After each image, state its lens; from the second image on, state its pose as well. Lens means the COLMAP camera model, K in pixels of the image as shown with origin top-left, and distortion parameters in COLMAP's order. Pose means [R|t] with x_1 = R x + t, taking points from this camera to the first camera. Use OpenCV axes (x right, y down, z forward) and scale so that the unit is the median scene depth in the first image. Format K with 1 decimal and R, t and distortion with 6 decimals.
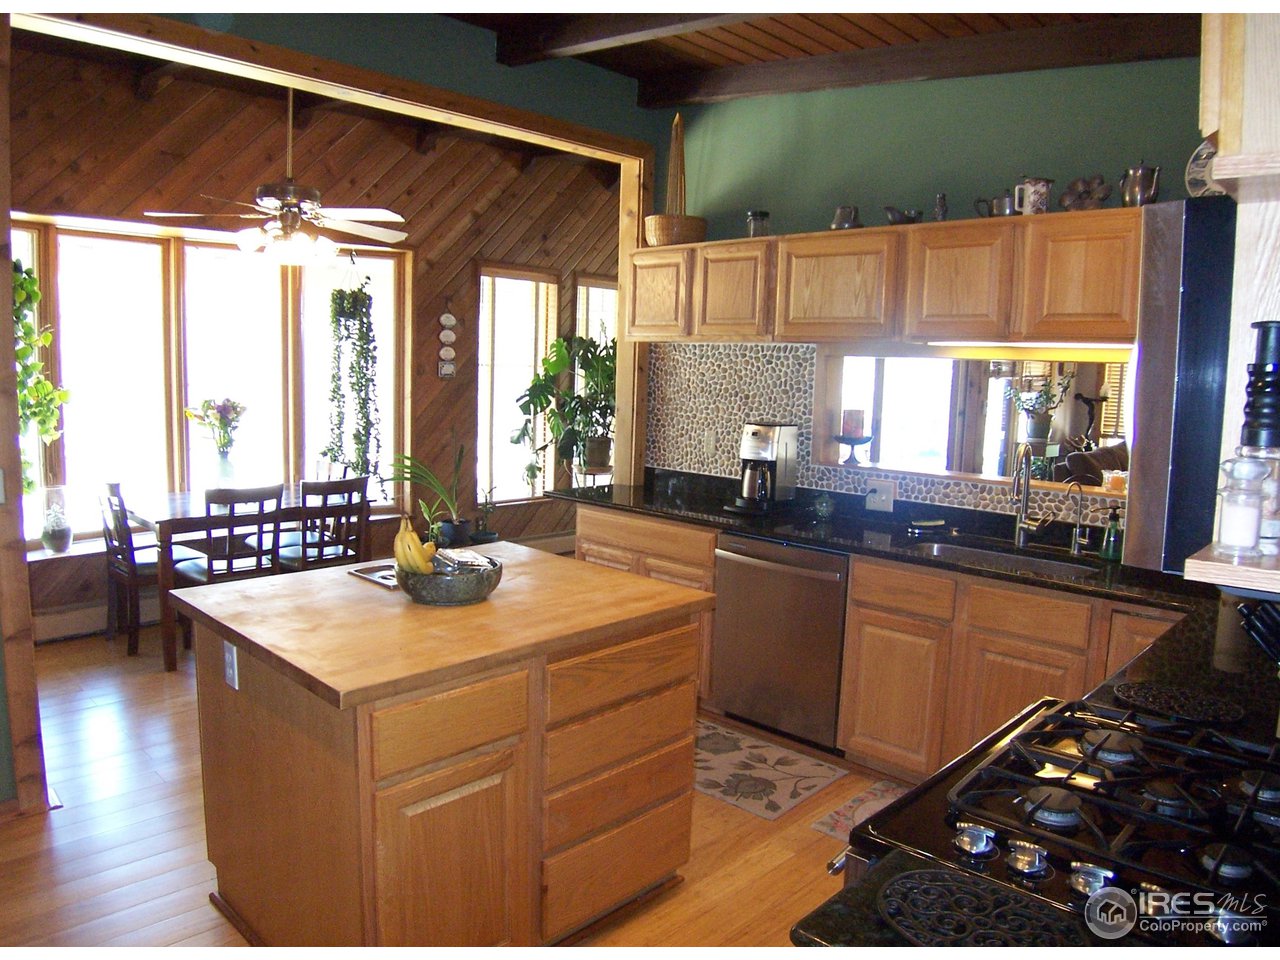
lens RADIAL K [[874.6, 0, 626.0], [0, 874.6, 480.4], [0, 0, 1]] dist [-0.094247, 0.009149]
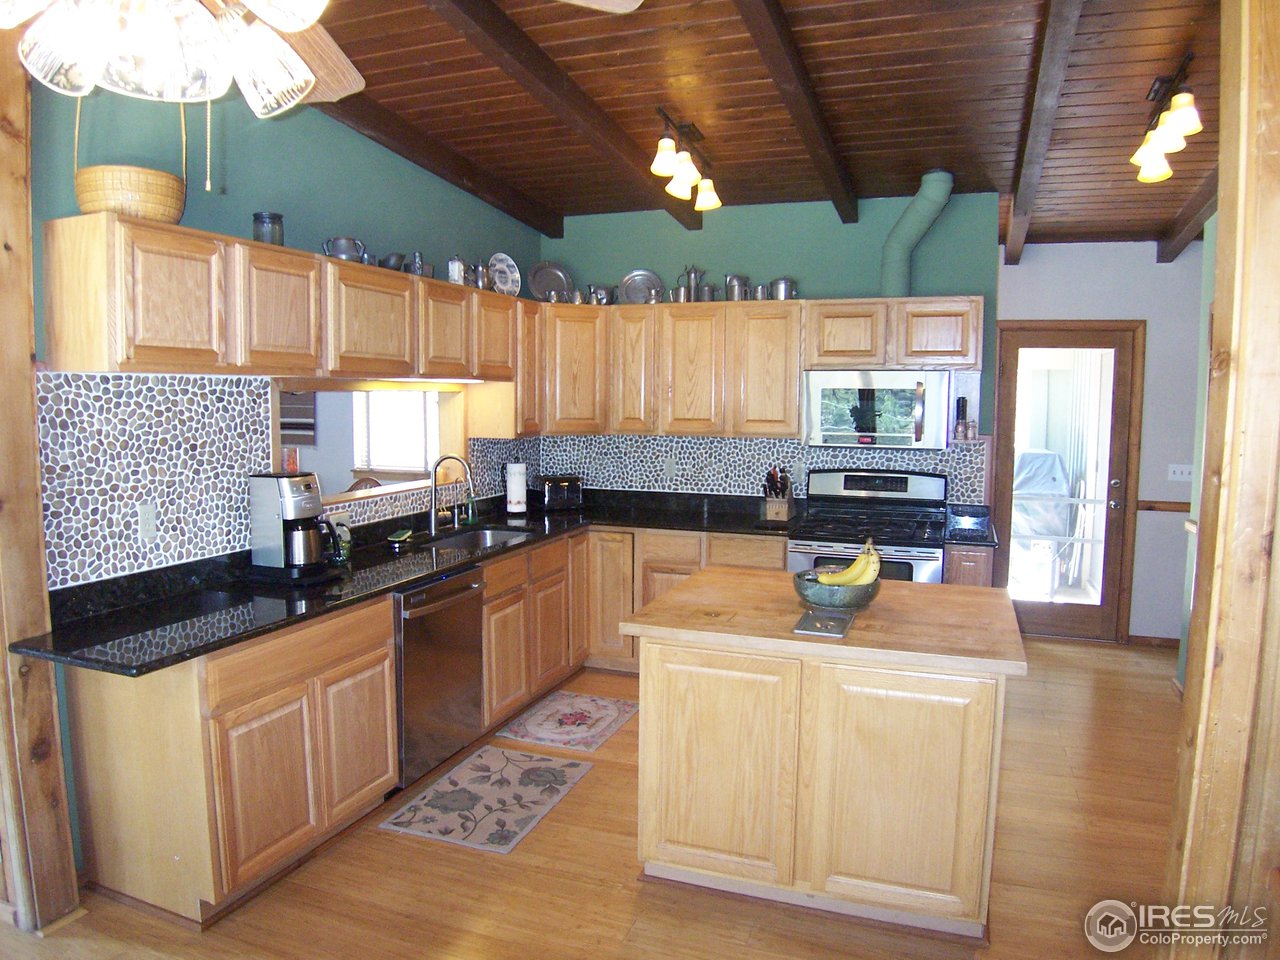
lens RADIAL K [[874.6, 0, 626.0], [0, 874.6, 480.4], [0, 0, 1]] dist [-0.094247, 0.009149]
pose [[-0.378309, -0.123568, 0.917395, -0.684670], [0.098687, 0.980018, 0.172698, -0.162155], [-0.920404, 0.155868, -0.358555, 0.957234]]
